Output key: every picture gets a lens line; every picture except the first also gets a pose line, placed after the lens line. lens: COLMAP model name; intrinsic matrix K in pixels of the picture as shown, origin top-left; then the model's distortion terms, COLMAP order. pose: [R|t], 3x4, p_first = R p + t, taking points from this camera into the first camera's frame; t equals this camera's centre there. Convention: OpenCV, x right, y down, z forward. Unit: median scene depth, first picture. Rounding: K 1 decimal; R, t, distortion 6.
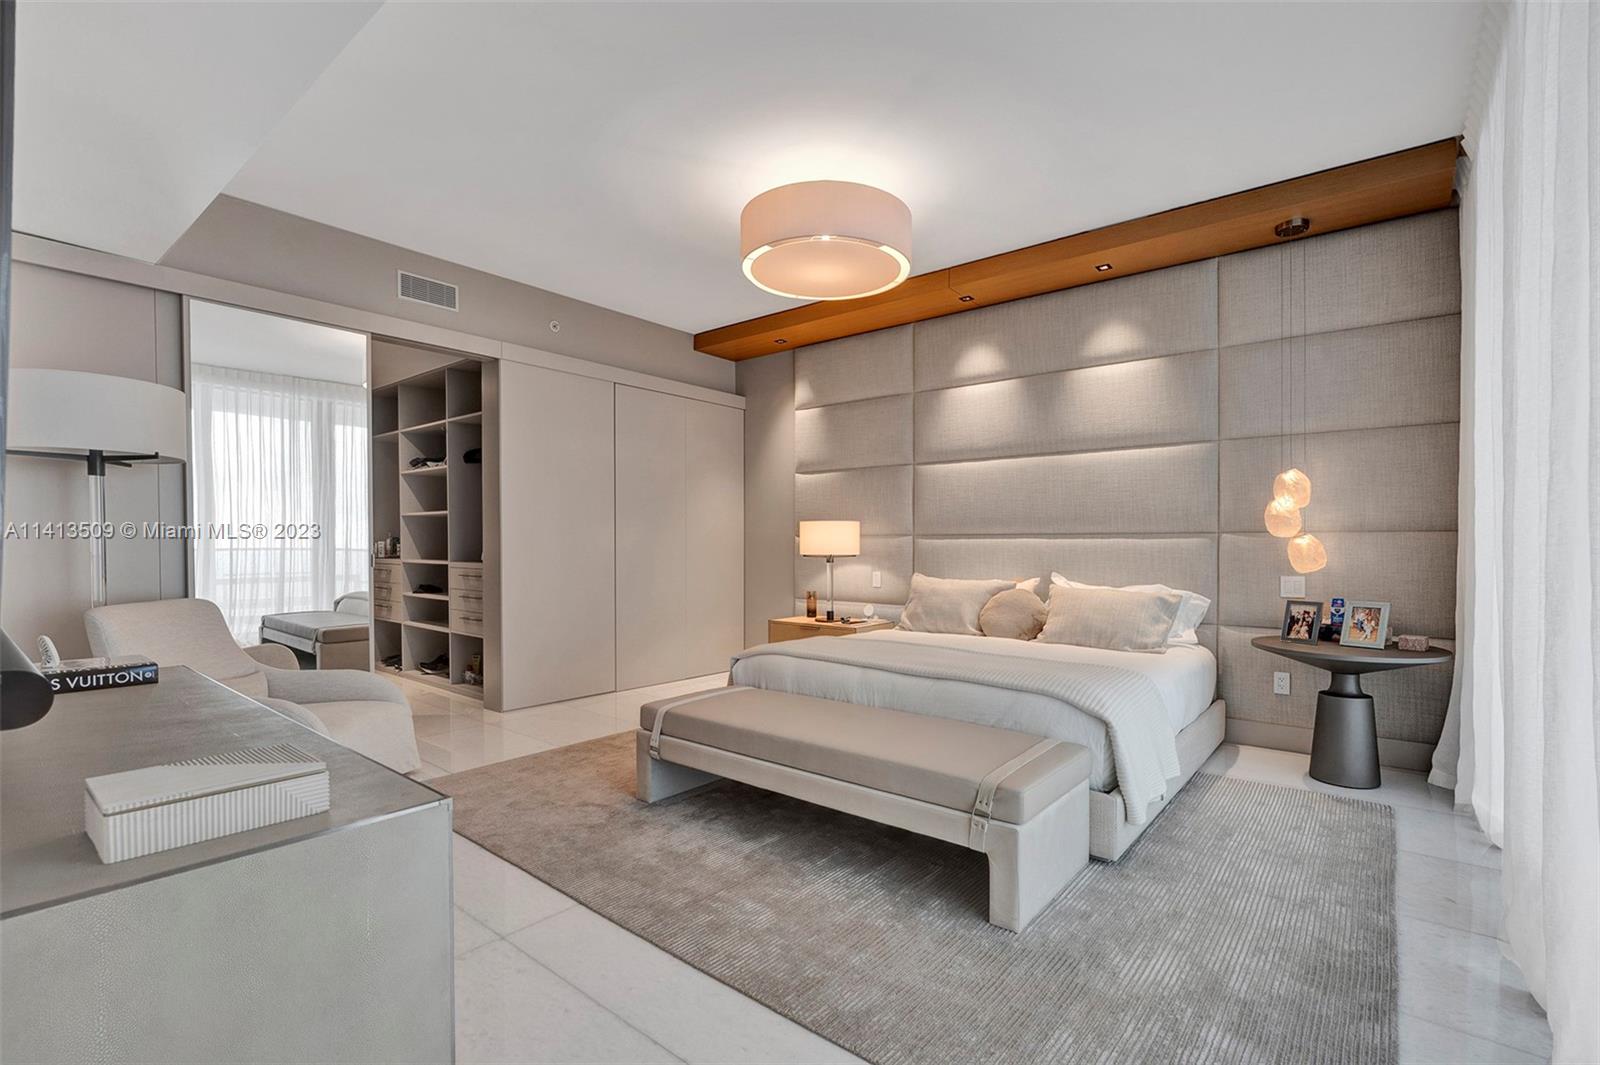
lens RADIAL K [[726.8, 0, 808.7], [0, 726.8, 550.6], [0, 0, 1]] dist [-0.015597, -0.000115]
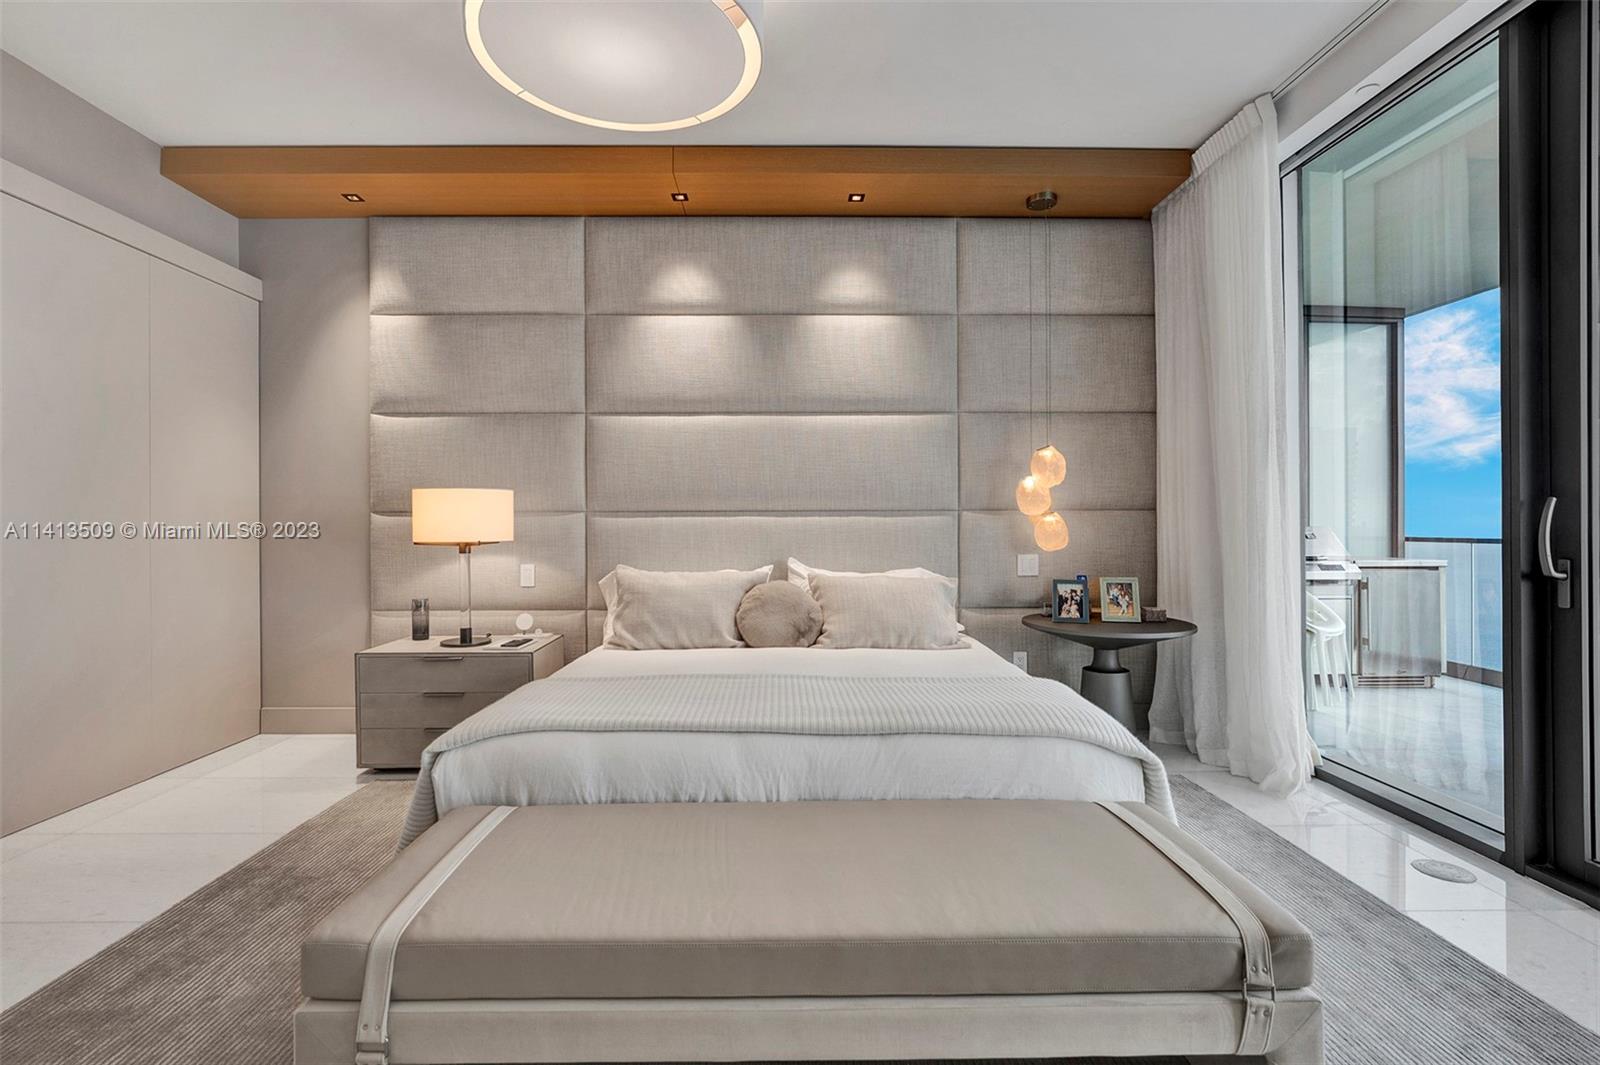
lens RADIAL K [[734.5, 0, 791.2], [0, 734.5, 523.5], [0, 0, 1]] dist [-0.011982, 0.000242]
pose [[0.768419, -0.003898, 0.639935, -0.200088], [0.009903, 0.999934, -0.005799, -0.003889], [-0.639871, 0.010793, 0.768407, 0.380283]]
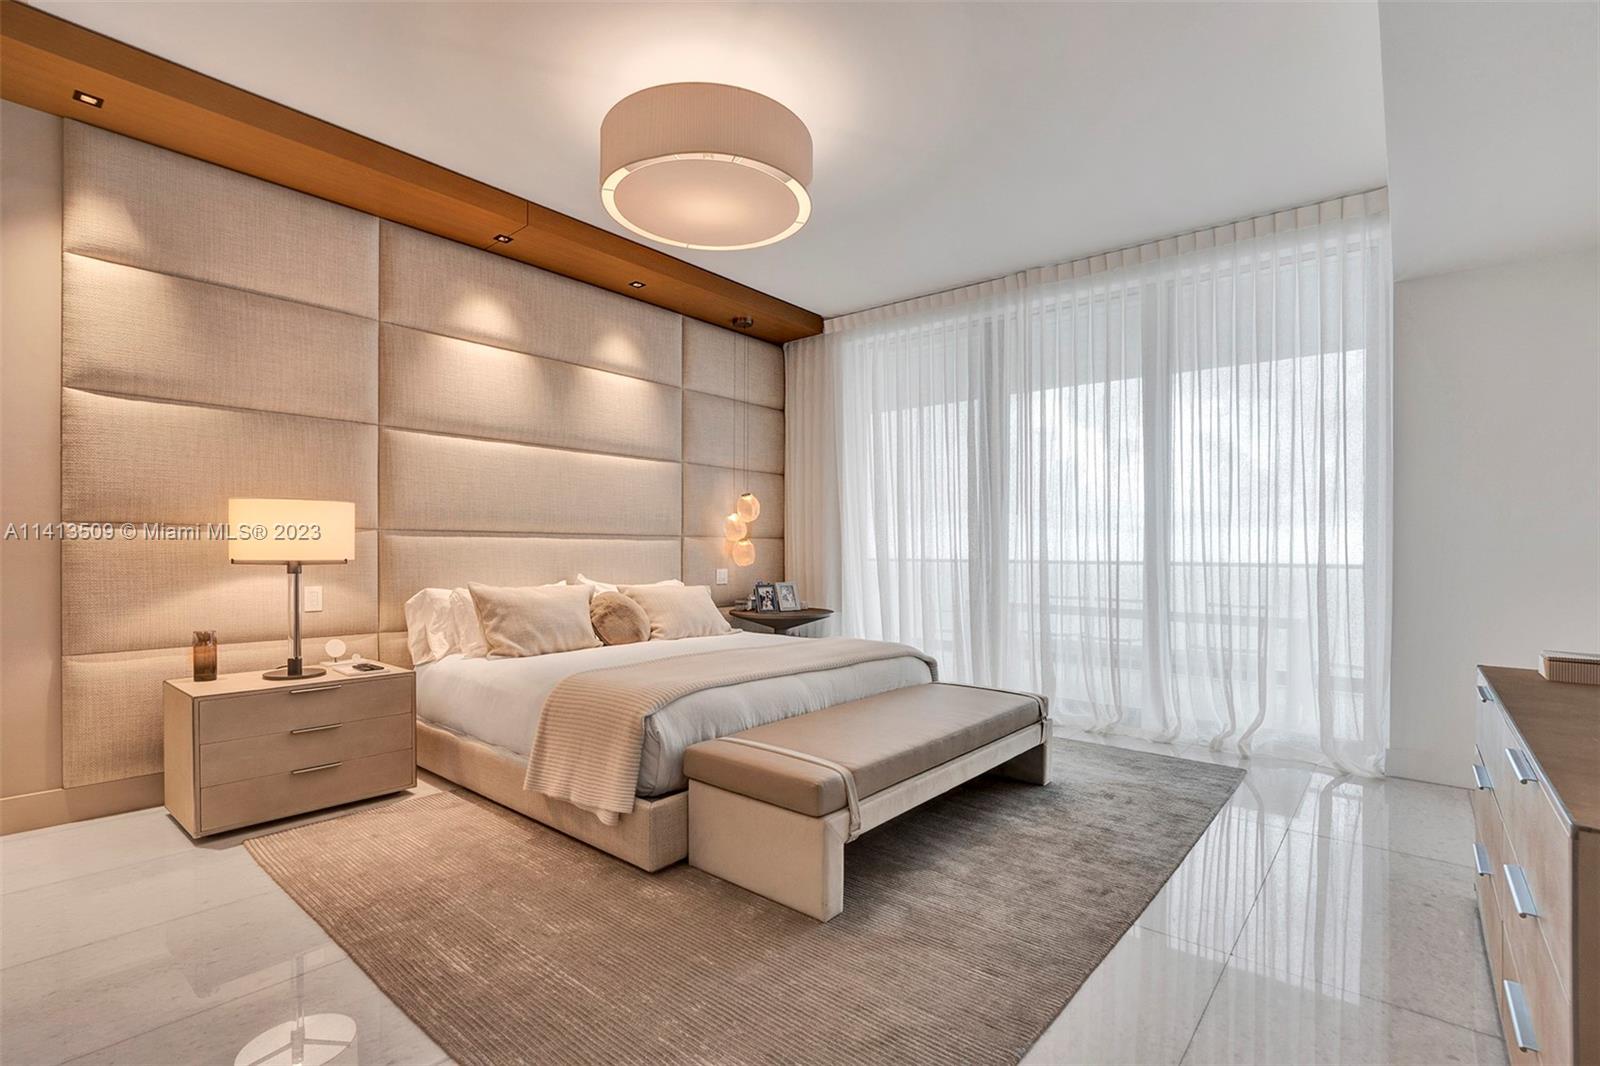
lens RADIAL K [[726.8, 0, 808.7], [0, 726.8, 551.1], [0, 0, 1]] dist [-0.015597, -0.000115]
pose [[0.017243, -0.002660, 0.999848, -0.642058], [0.002251, 0.999994, 0.002621, -0.001671], [-0.999849, 0.002205, 0.017249, 0.713090]]
